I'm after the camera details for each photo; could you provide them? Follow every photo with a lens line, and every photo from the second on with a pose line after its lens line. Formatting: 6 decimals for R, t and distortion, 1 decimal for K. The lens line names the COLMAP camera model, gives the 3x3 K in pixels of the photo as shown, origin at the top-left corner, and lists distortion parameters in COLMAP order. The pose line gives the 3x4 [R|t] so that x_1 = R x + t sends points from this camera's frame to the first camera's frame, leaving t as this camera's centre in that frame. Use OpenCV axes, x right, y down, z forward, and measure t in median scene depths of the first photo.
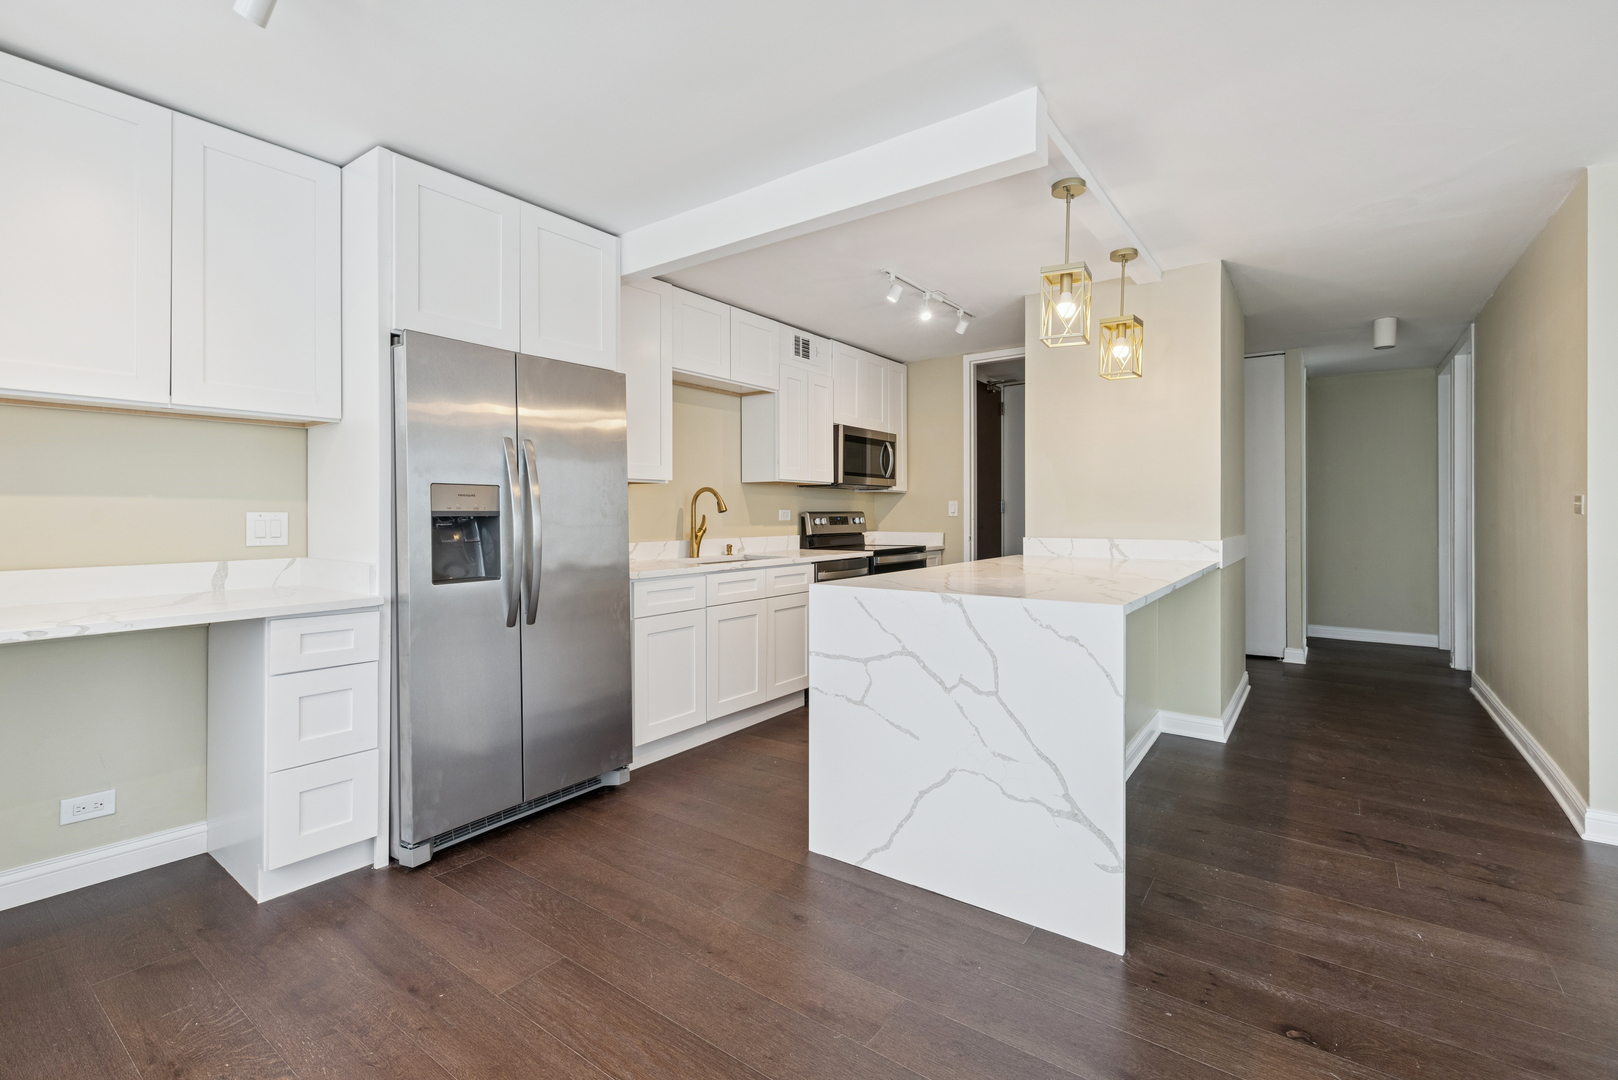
lens RADIAL K [[705.4, 0, 811.4], [0, 705.4, 510.9], [0, 0, 1]] dist [0.000449, -0.000034]
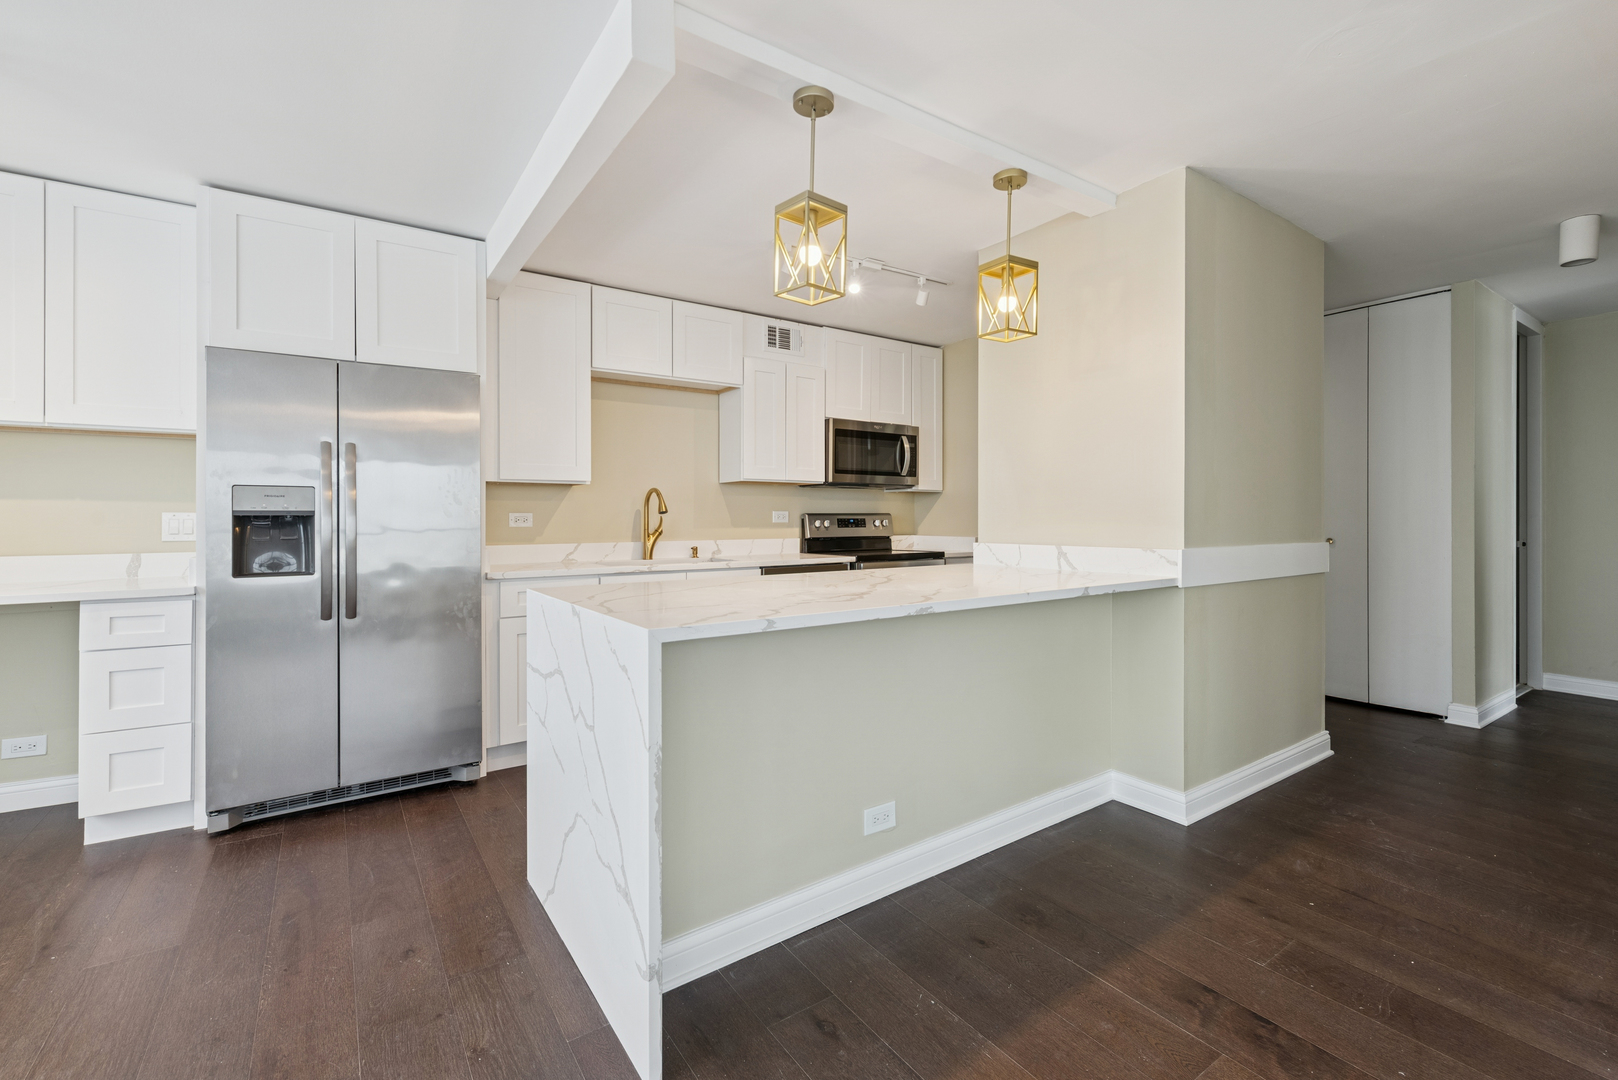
lens RADIAL K [[699.6, 0, 808.3], [0, 699.6, 517.7], [0, 0, 1]] dist [-0.000729, 0.000145]
pose [[0.944103, -0.000440, -0.329650, 0.454518], [0.001401, 0.999995, 0.002676, 0.006686], [0.329648, -0.002989, 0.944099, 0.185945]]
